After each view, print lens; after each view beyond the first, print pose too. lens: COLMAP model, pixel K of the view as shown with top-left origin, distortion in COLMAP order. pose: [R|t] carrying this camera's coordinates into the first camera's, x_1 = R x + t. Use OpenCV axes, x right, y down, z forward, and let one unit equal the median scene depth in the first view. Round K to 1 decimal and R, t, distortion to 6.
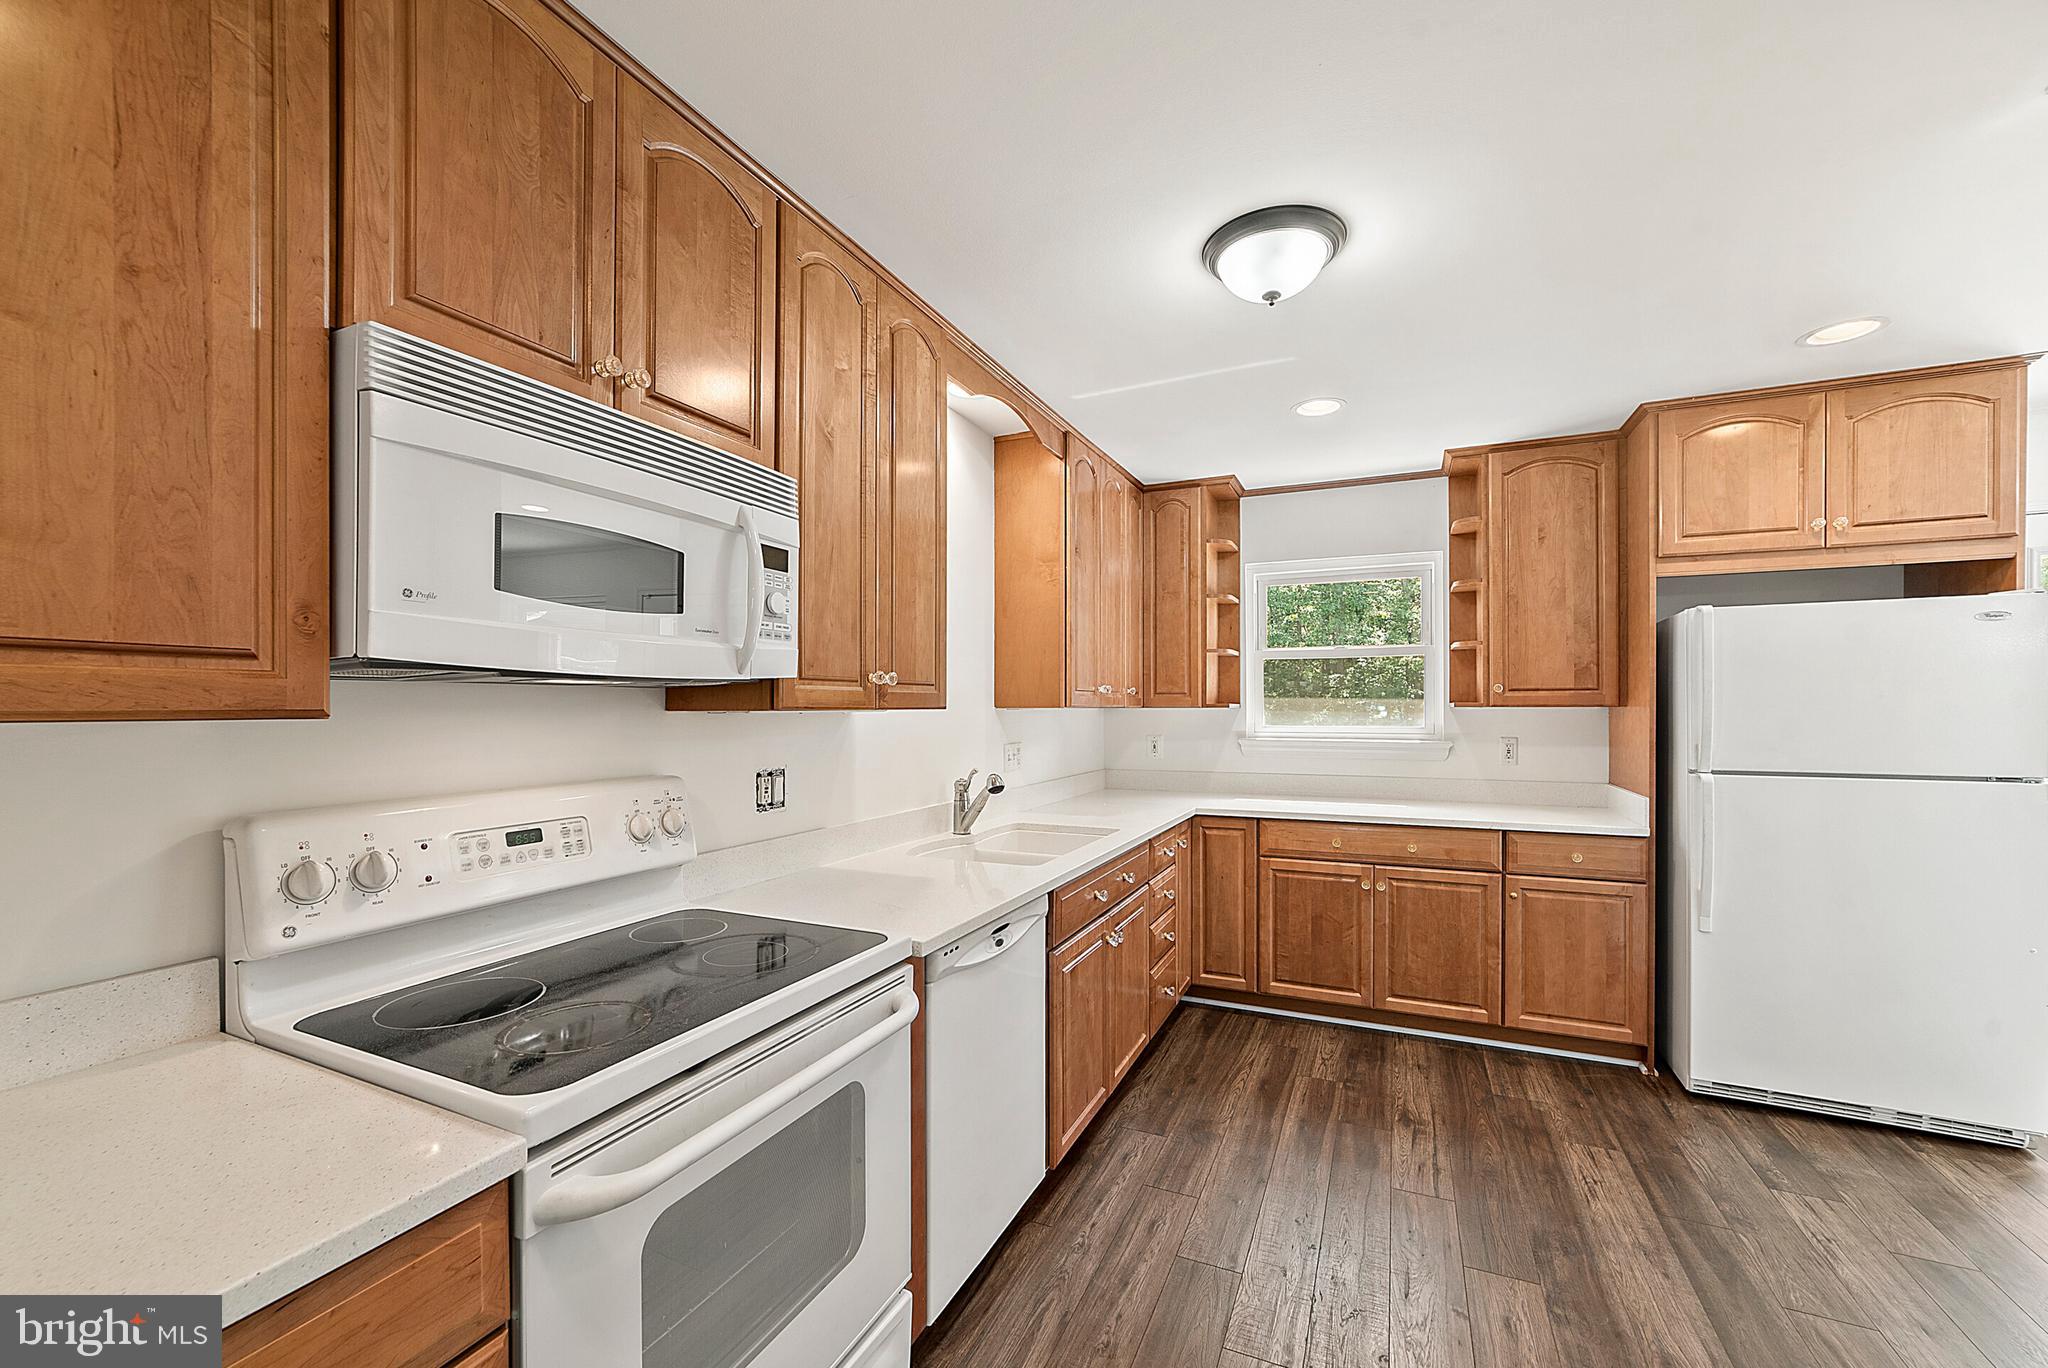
lens RADIAL K [[803.6, 0, 1024.0], [0, 803.6, 684.0], [0, 0, 1]] dist [-0.014577, 0.004711]
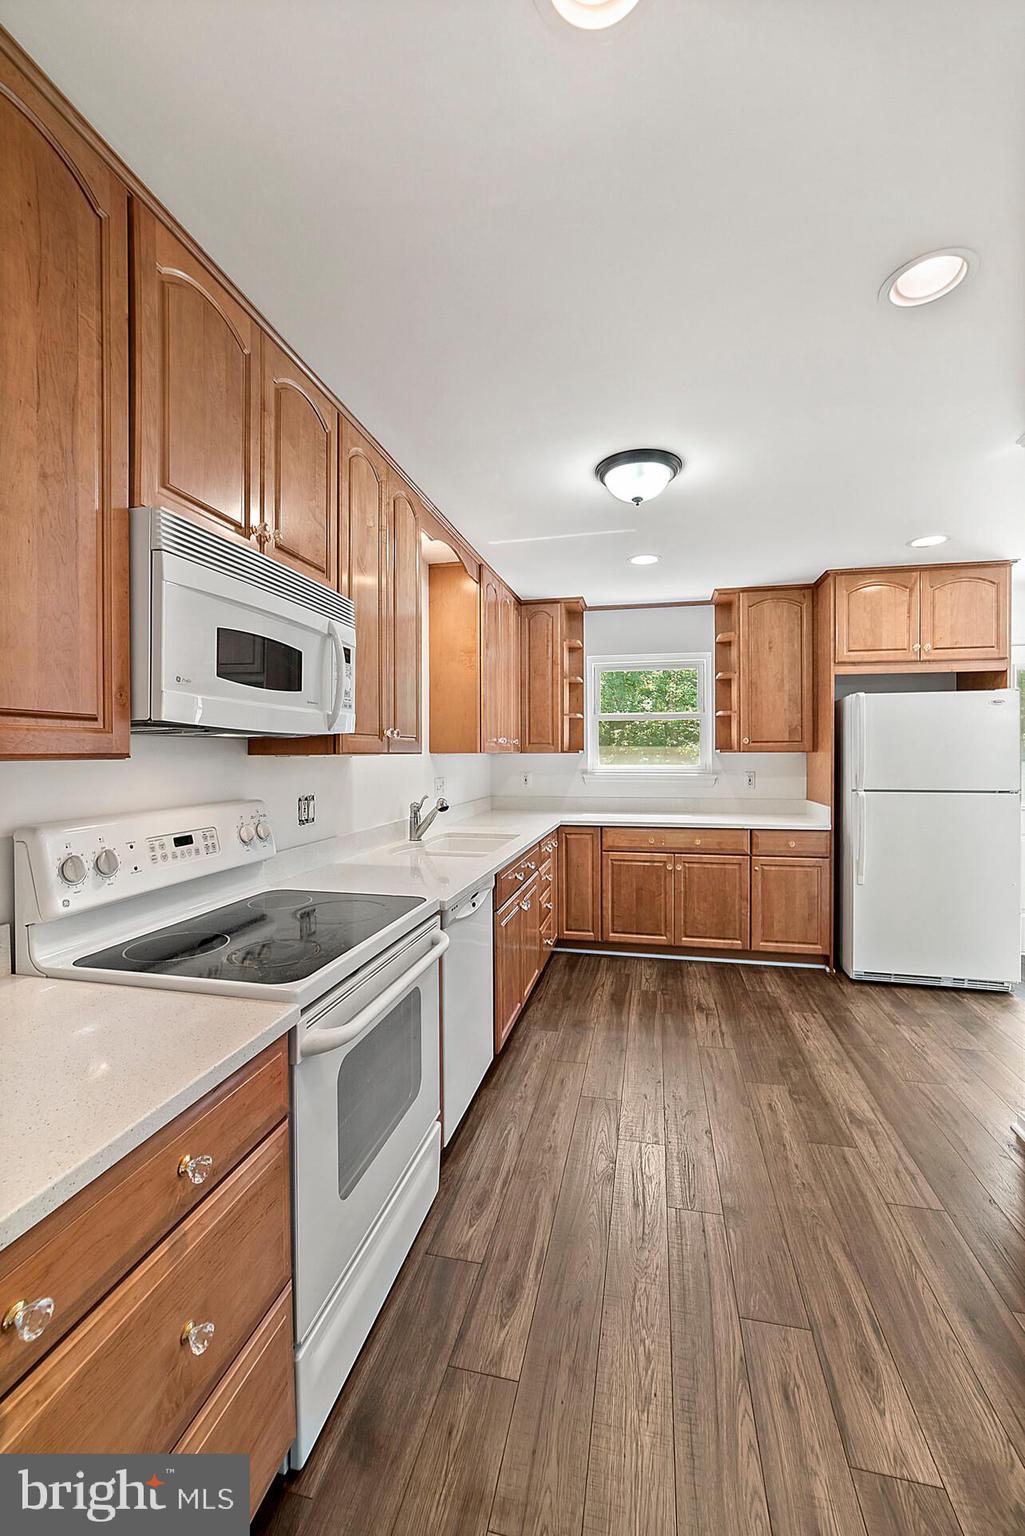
lens RADIAL K [[610.6, 0, 511.3], [0, 610.6, 734.0], [0, 0, 1]] dist [-0.013377, 0.000198]
pose [[0.978508, 0.005796, 0.206128, -0.159854], [-0.005252, 0.999981, -0.003184, -0.002351], [-0.206143, 0.002033, 0.978520, -0.129784]]
